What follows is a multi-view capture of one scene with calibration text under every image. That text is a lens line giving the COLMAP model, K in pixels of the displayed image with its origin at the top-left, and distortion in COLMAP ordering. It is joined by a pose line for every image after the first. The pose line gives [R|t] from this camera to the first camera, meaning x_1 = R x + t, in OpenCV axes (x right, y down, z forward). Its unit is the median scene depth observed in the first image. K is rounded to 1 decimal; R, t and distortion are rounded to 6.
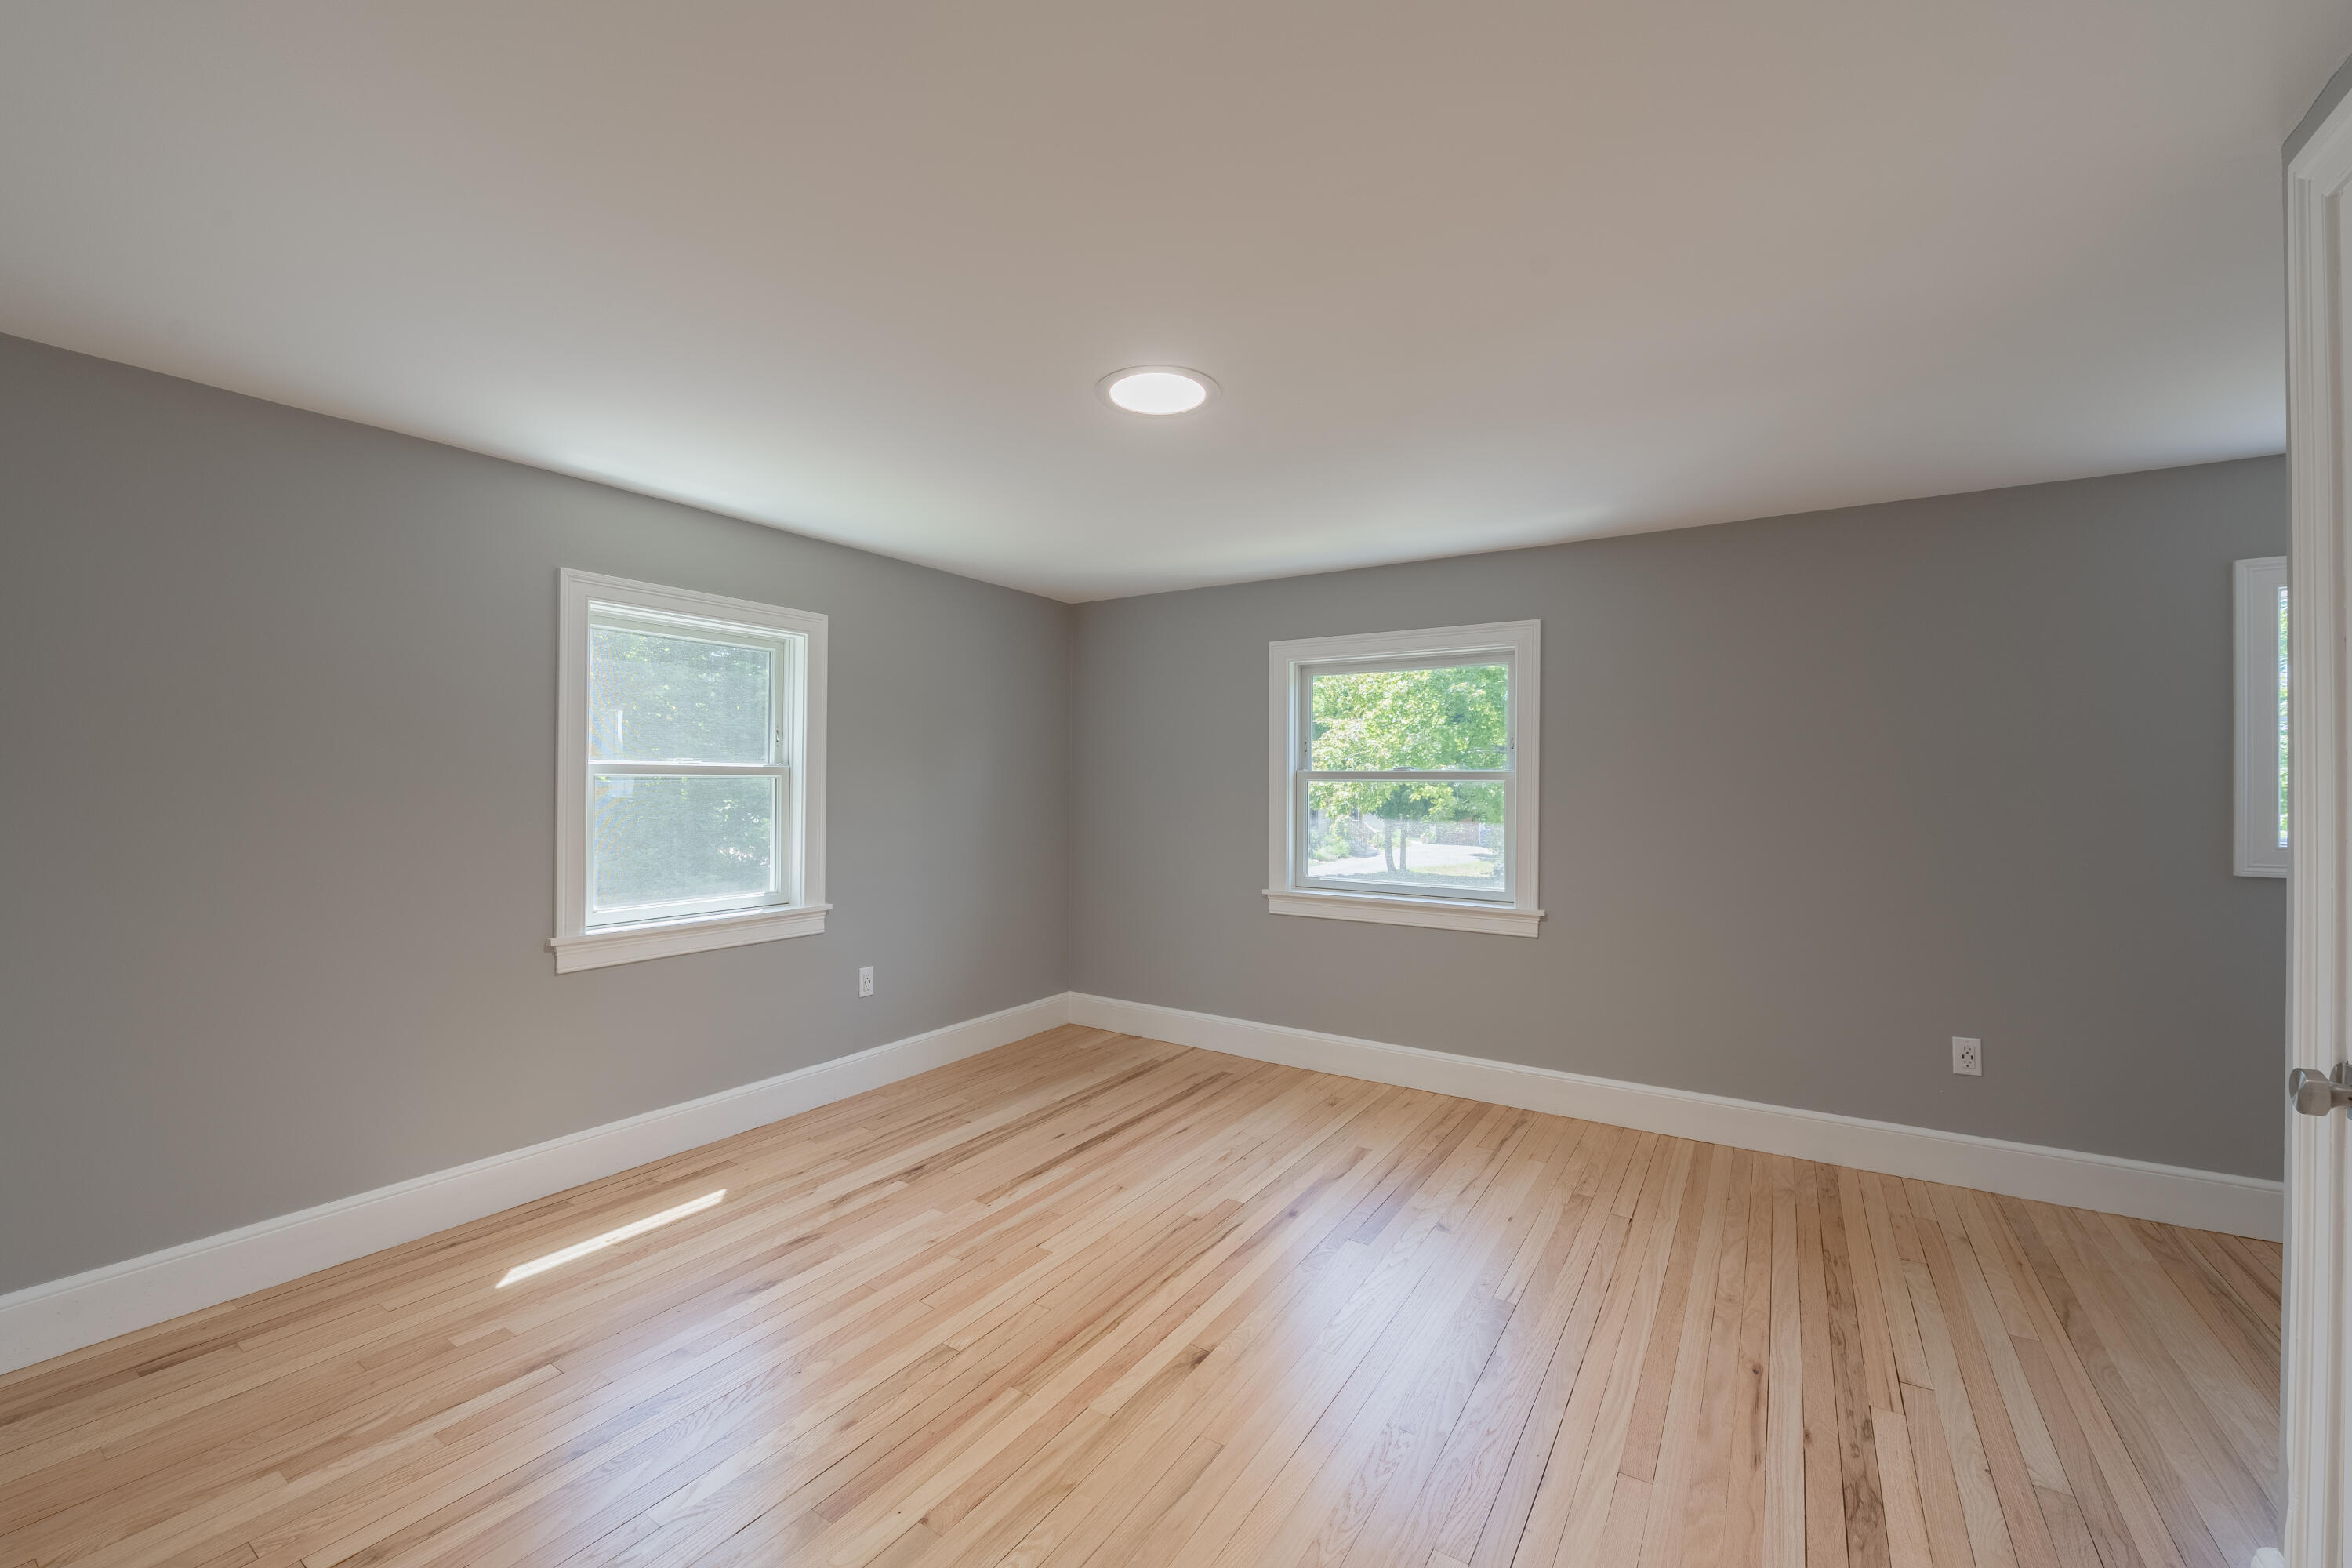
lens RADIAL K [[947.9, 0, 1179.7], [0, 947.9, 767.1], [0, 0, 1]] dist [-0.013972, -0.001202]
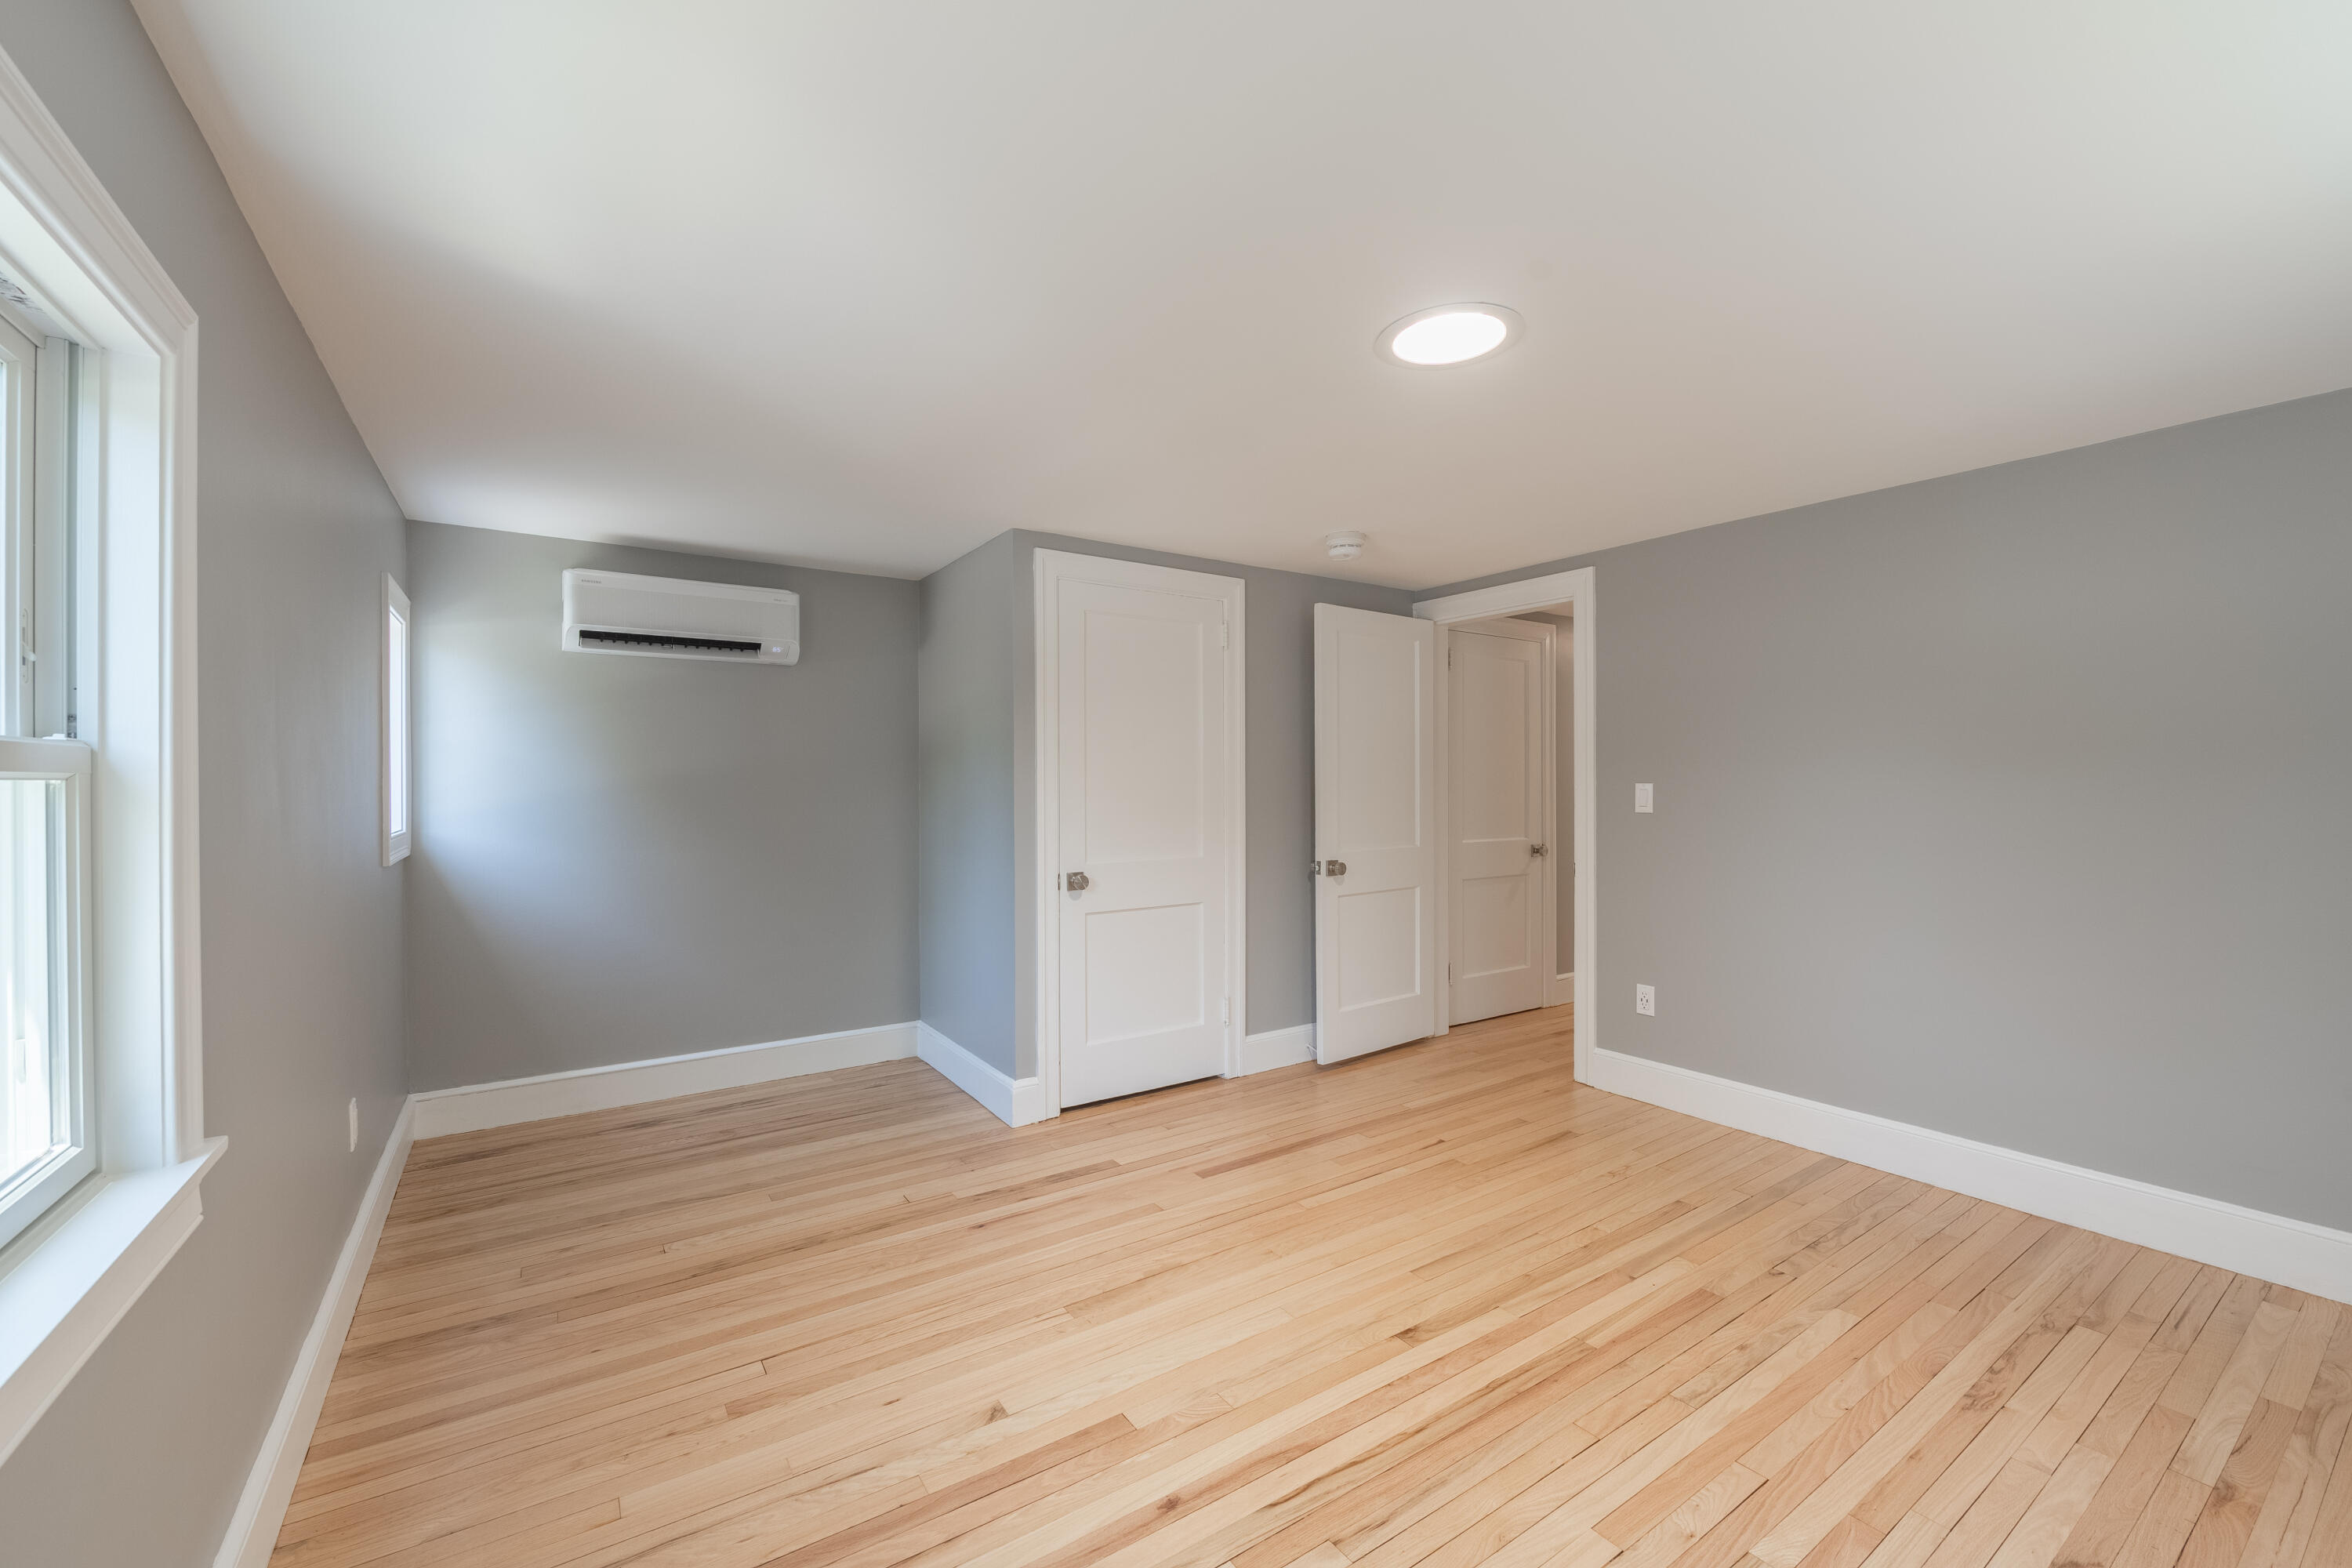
lens RADIAL K [[947.9, 0, 1168.2], [0, 947.9, 780.7], [0, 0, 1]] dist [-0.013972, -0.001202]
pose [[-0.914948, 0.000370, 0.403572, -0.142592], [-0.004797, 0.999919, -0.011792, 0.031175], [-0.403543, -0.012725, -0.914872, 1.874300]]
